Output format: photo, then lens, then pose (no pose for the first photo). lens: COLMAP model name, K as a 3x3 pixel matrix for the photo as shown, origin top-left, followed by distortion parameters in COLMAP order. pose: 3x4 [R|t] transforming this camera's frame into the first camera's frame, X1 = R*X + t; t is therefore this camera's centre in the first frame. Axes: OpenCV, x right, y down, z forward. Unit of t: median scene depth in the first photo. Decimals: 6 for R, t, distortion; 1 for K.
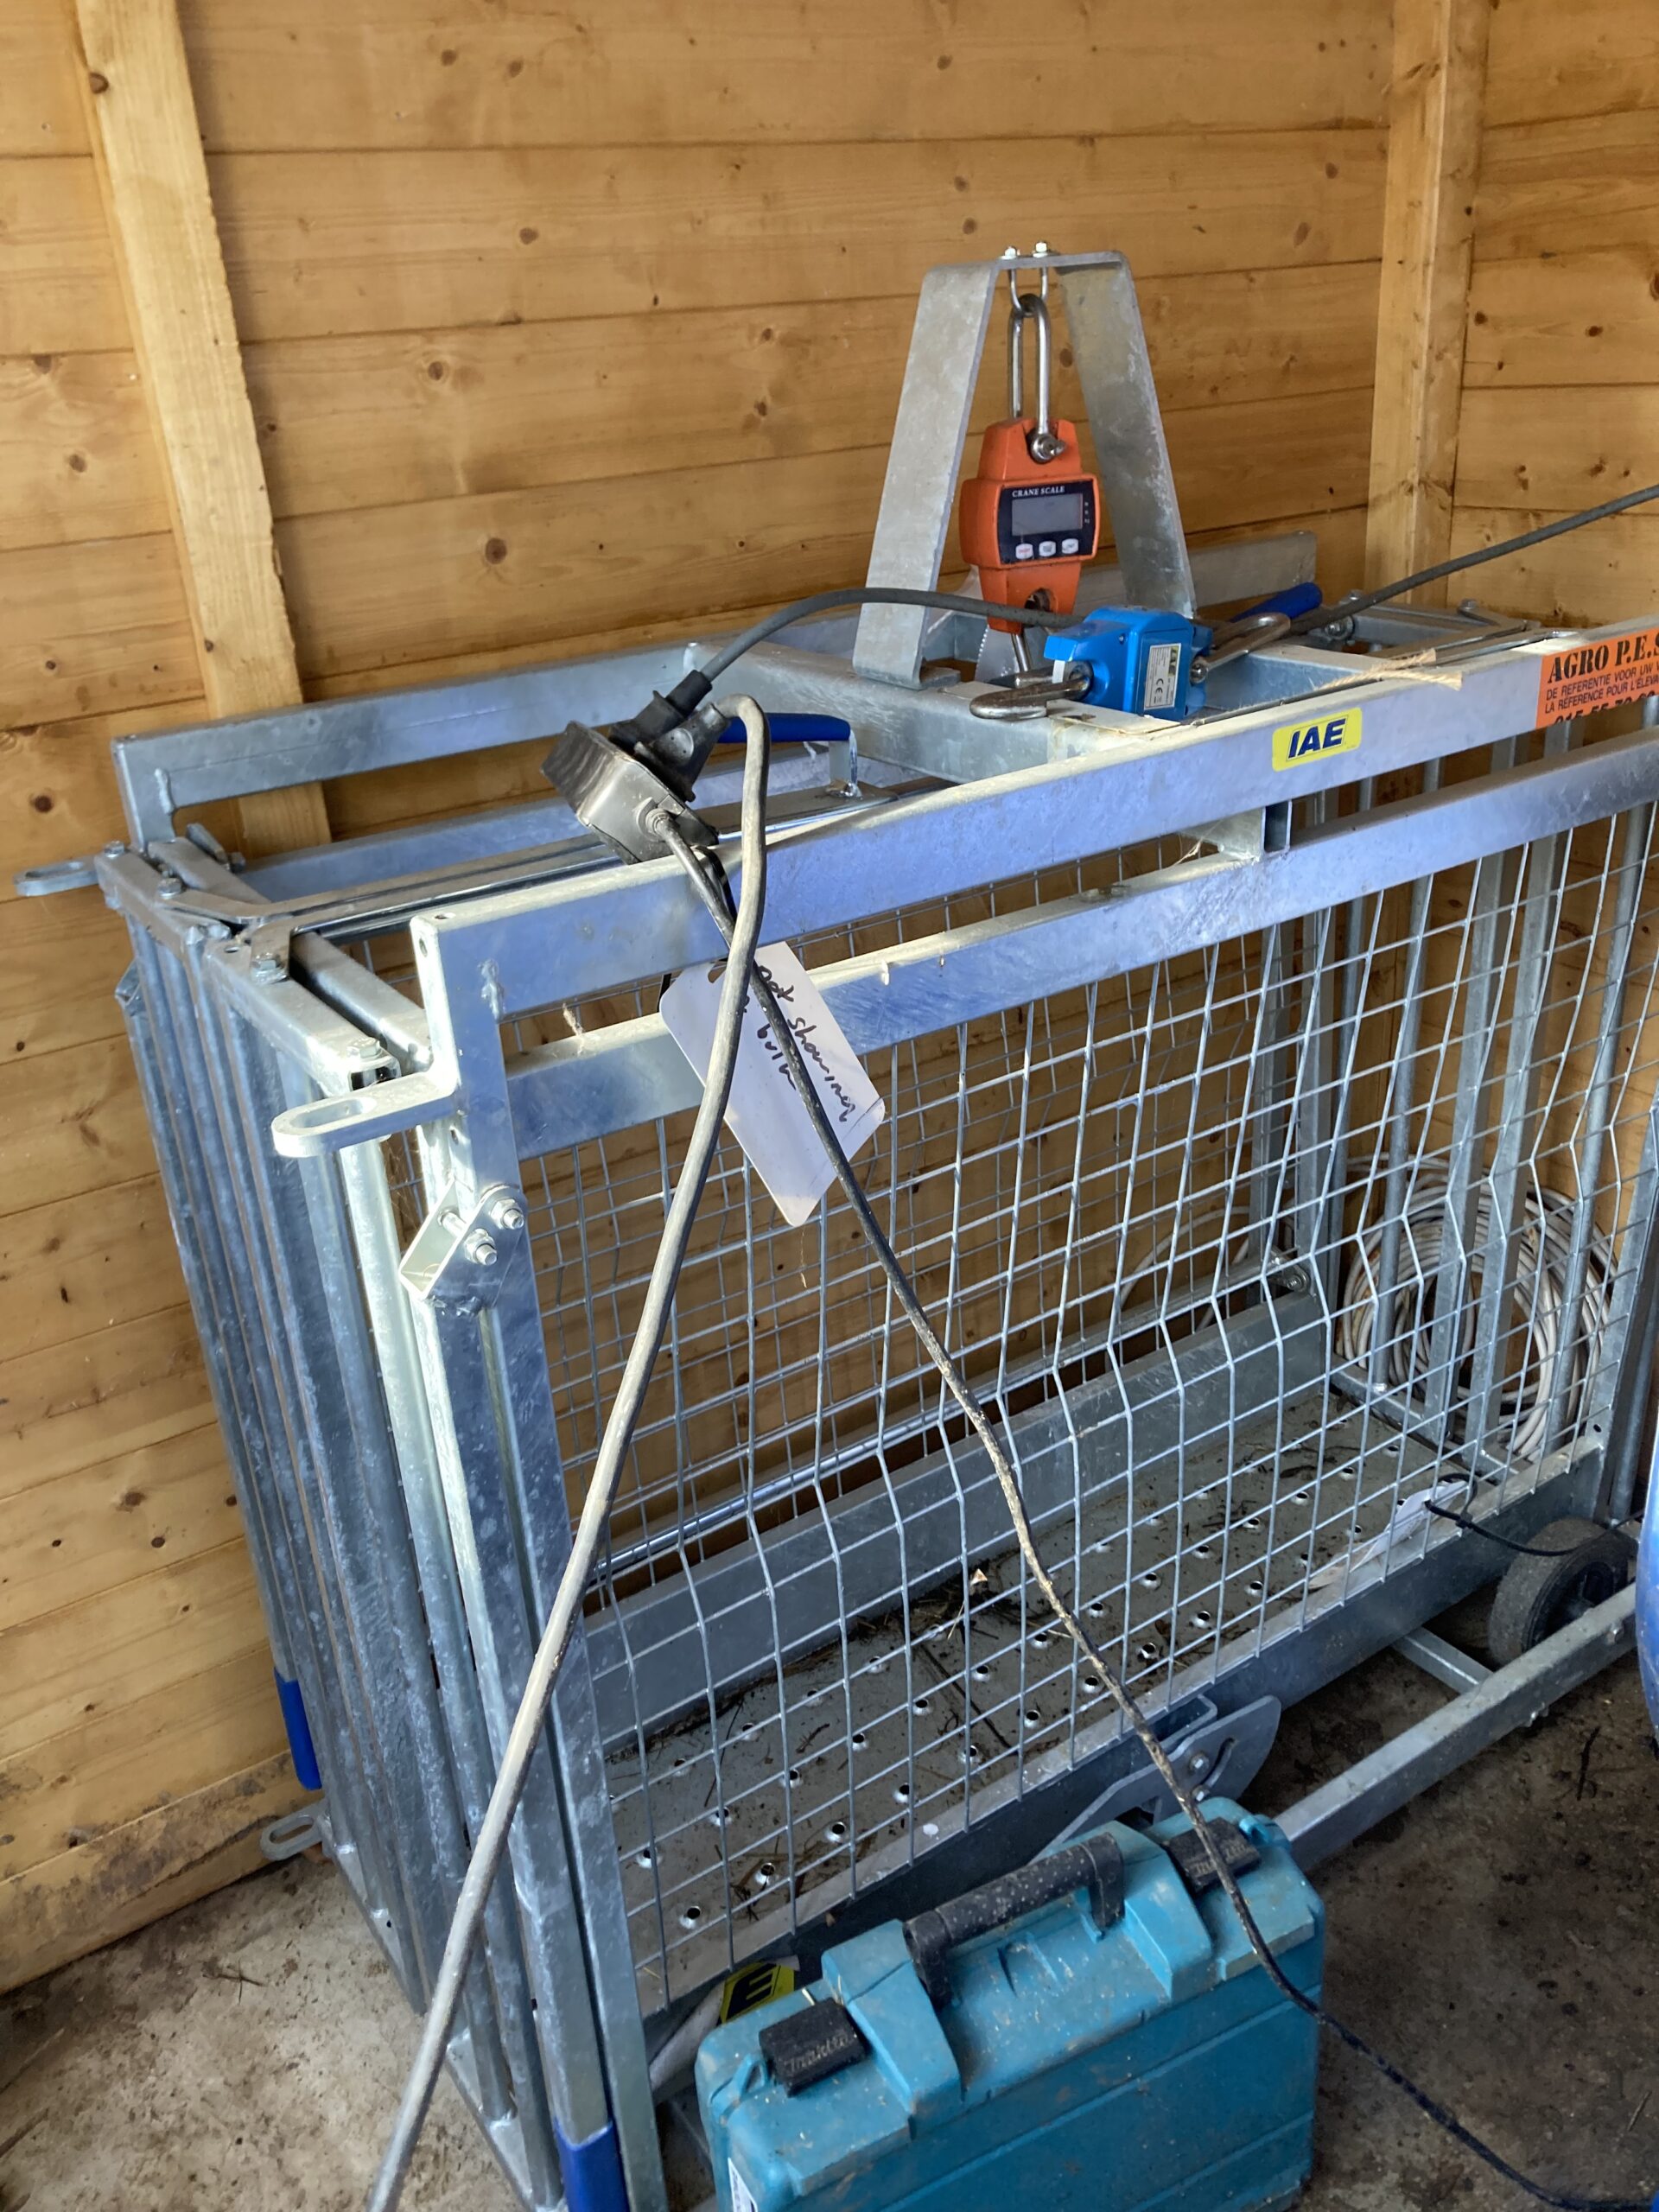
lens RADIAL K [[1790.8, 0, 828.2], [0, 1790.8, 1096.7], [0, 0, 1]] dist [0.027700, -0.009947]
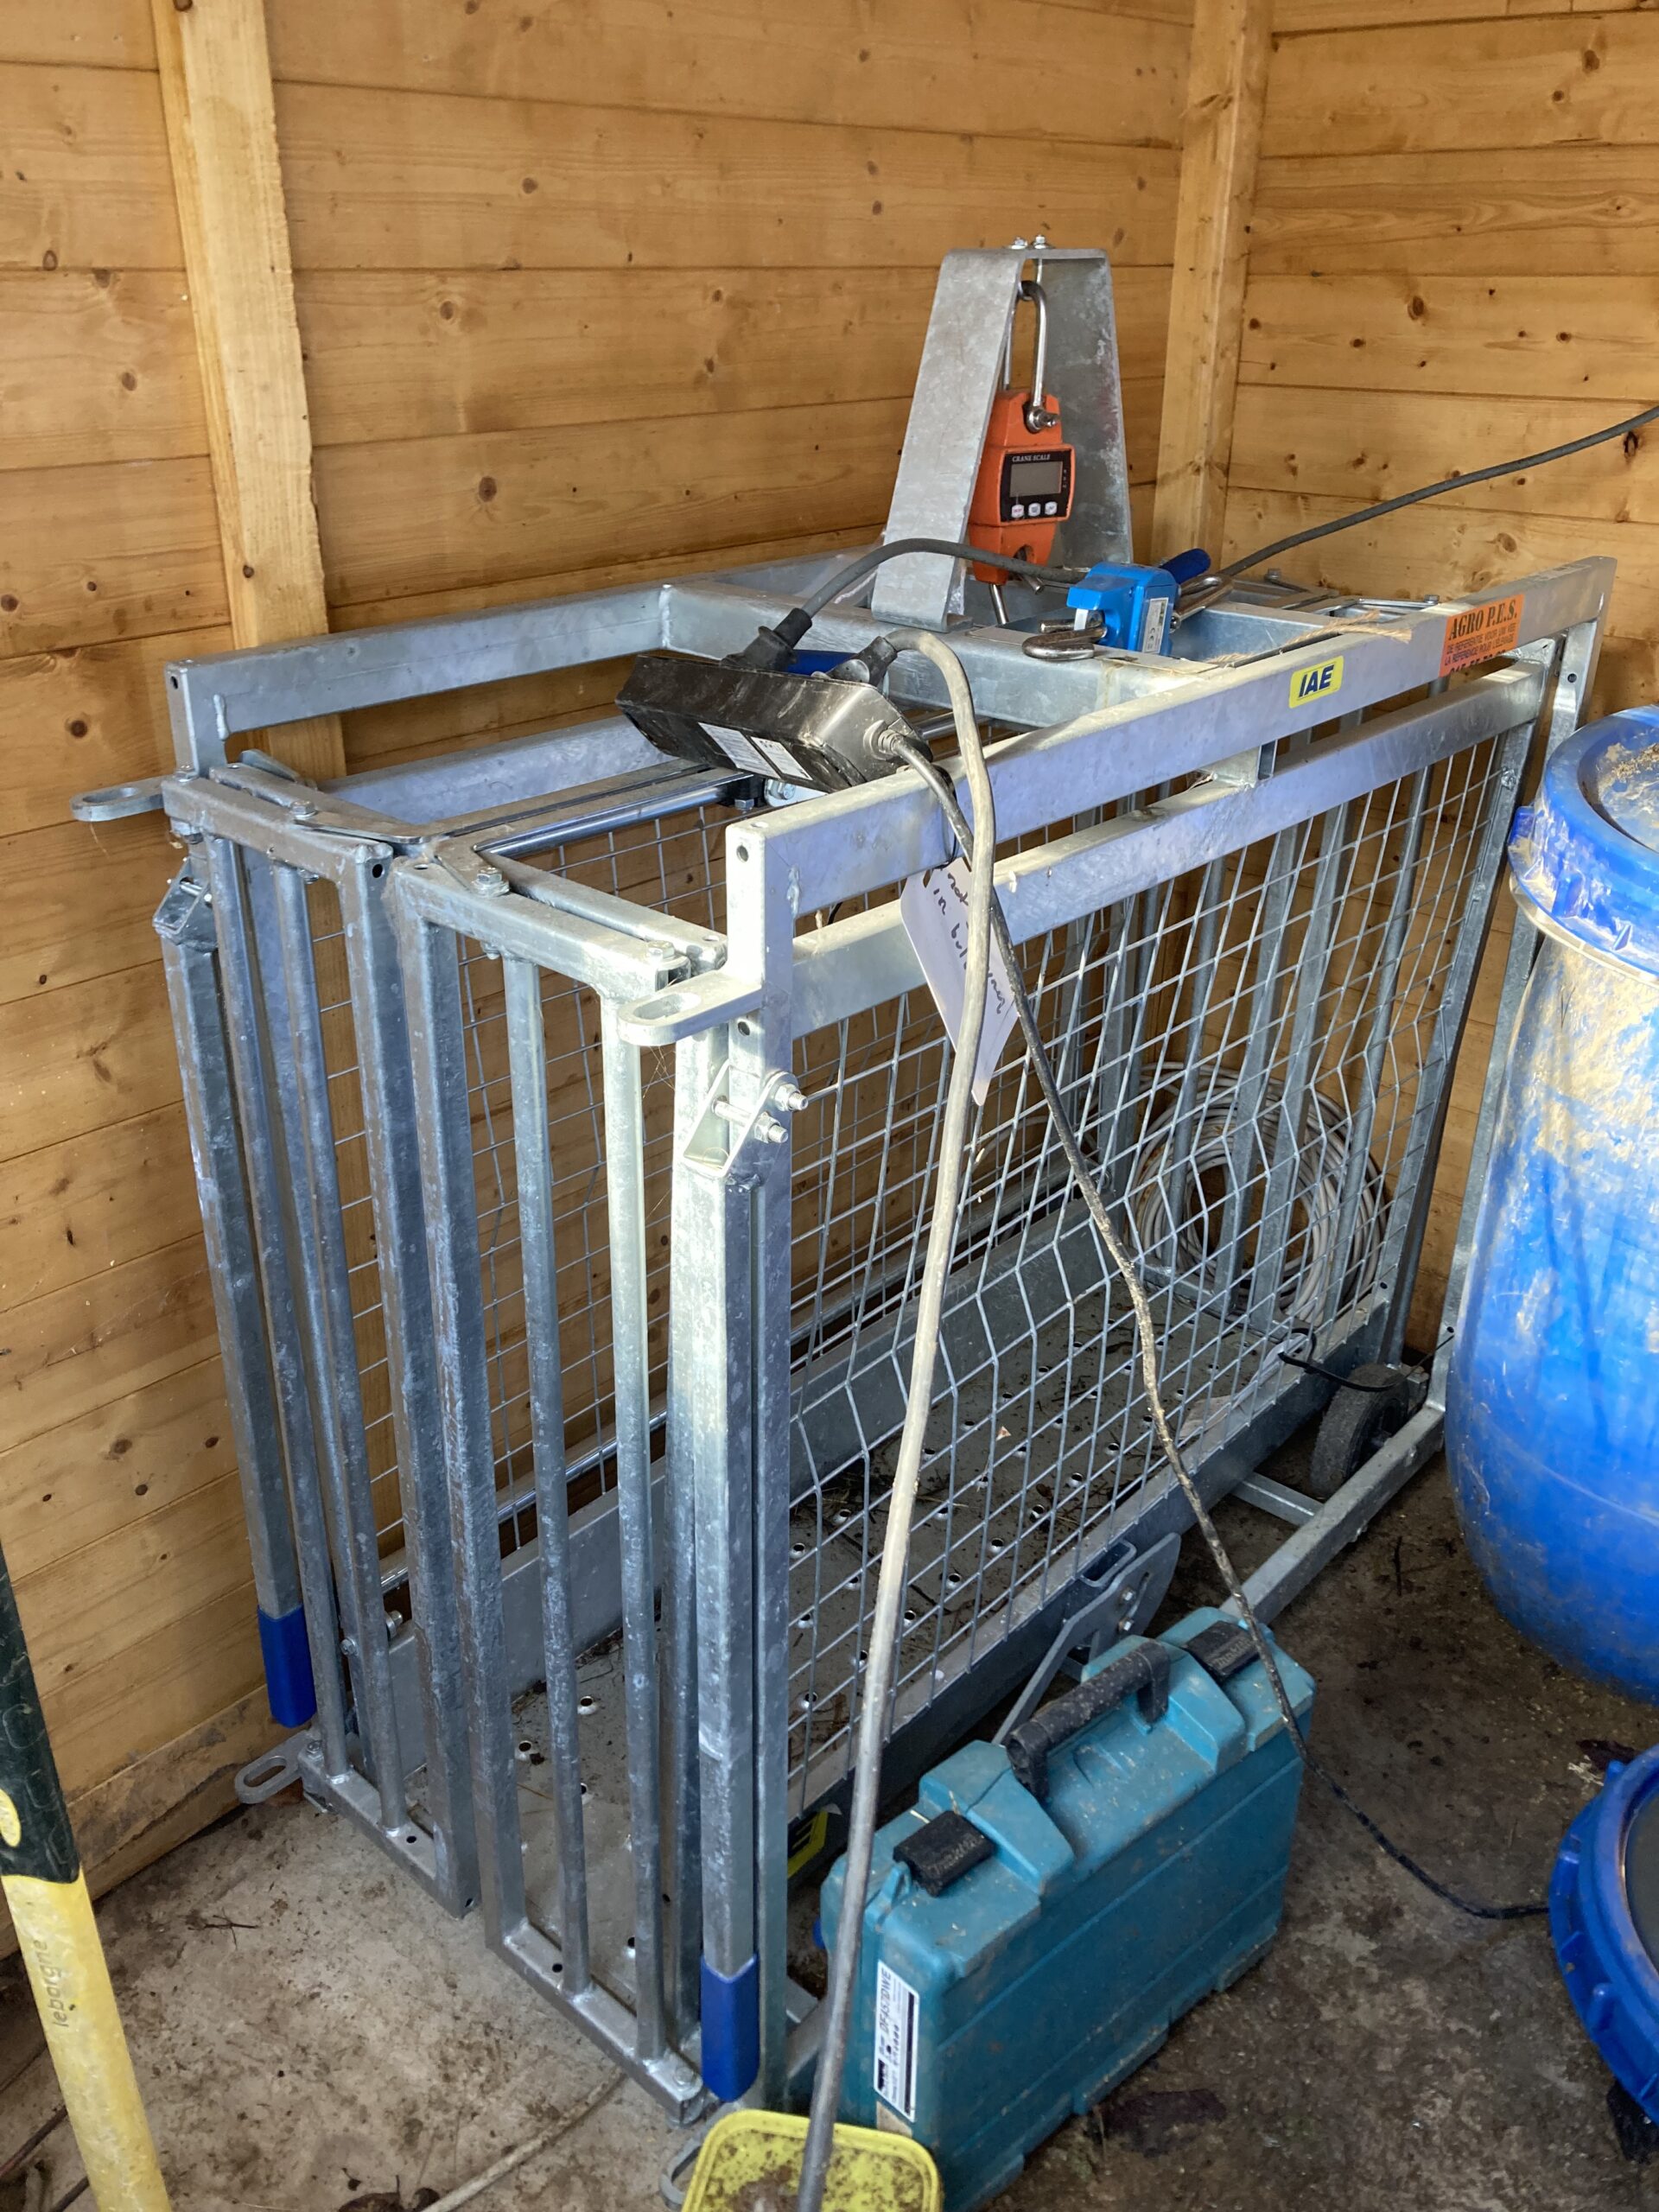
lens RADIAL K [[1790.8, 0, 821.4], [0, 1790.8, 1068.6], [0, 0, 1]] dist [0.027700, -0.009947]
pose [[0.966043, -0.037748, 0.255609, -0.287187], [0.036297, 0.999287, 0.010393, 0.024376], [-0.255820, -0.000763, 0.966724, -0.043879]]
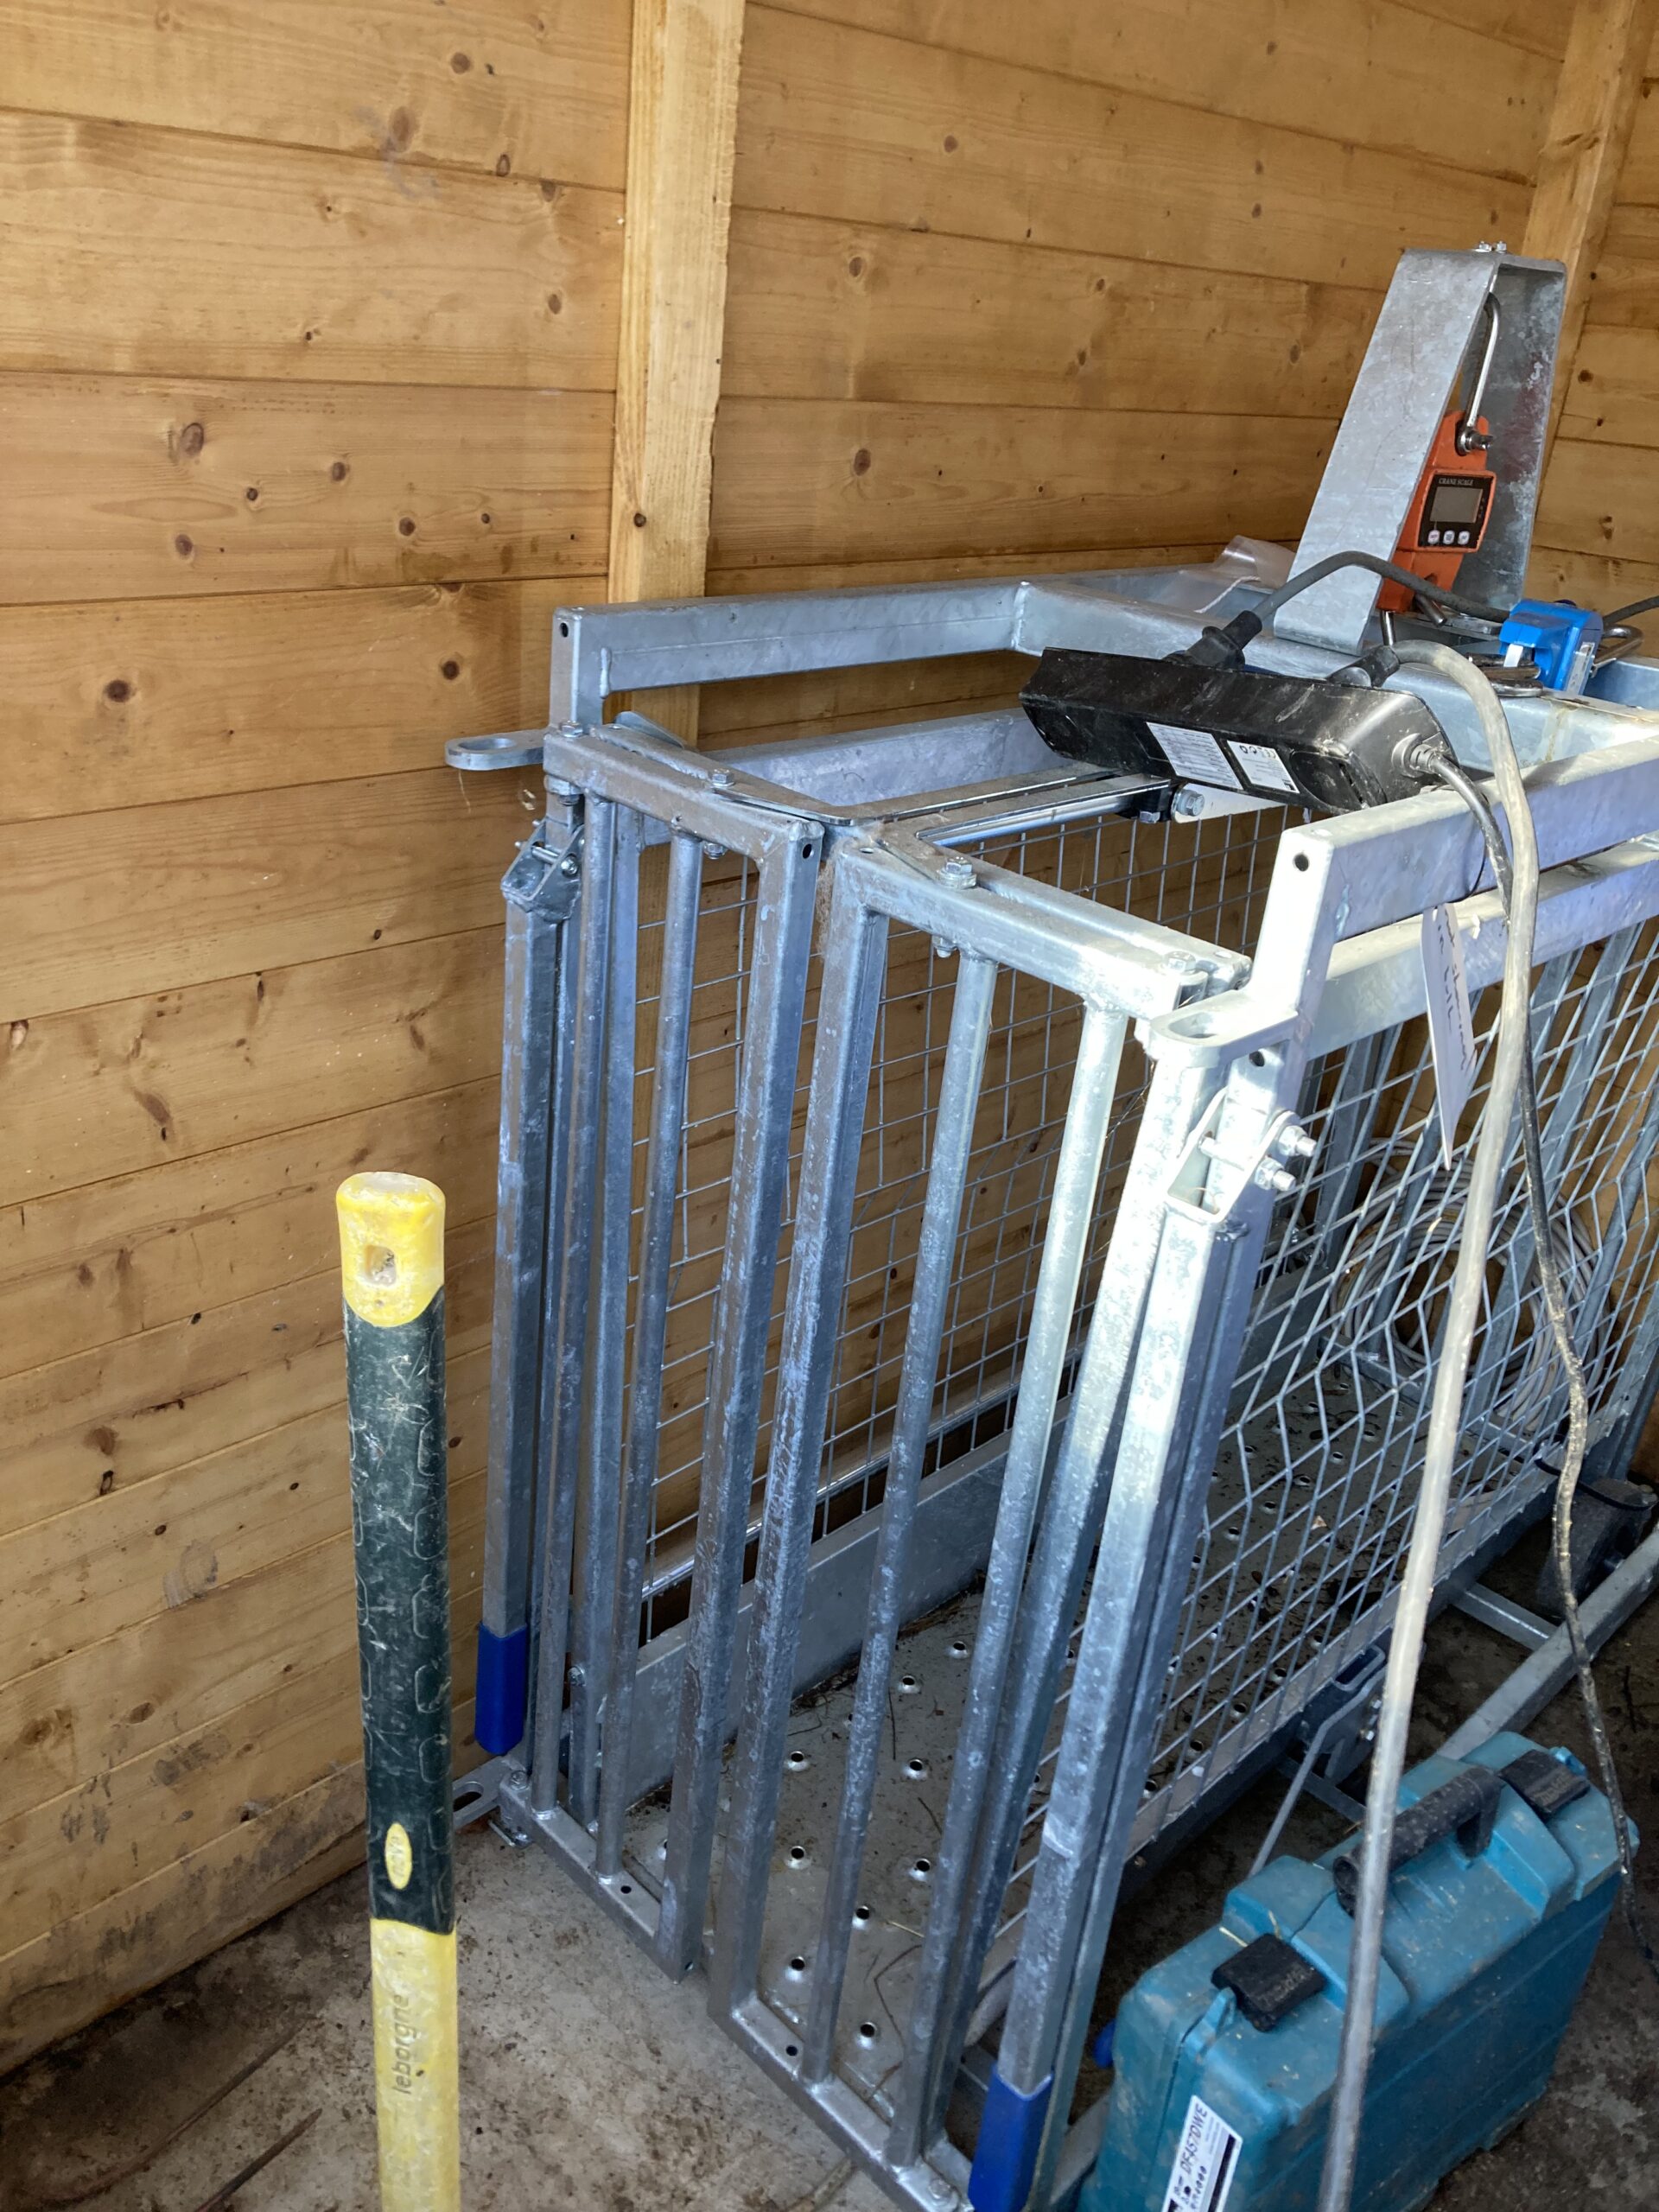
lens RADIAL K [[1790.8, 0, 811.2], [0, 1790.8, 1080.9], [0, 0, 1]] dist [0.027700, -0.009947]
pose [[0.968380, 0.061283, 0.241837, -0.441855], [-0.062295, 0.998052, -0.003468, 0.034316], [-0.241578, -0.011707, 0.970311, 0.068993]]
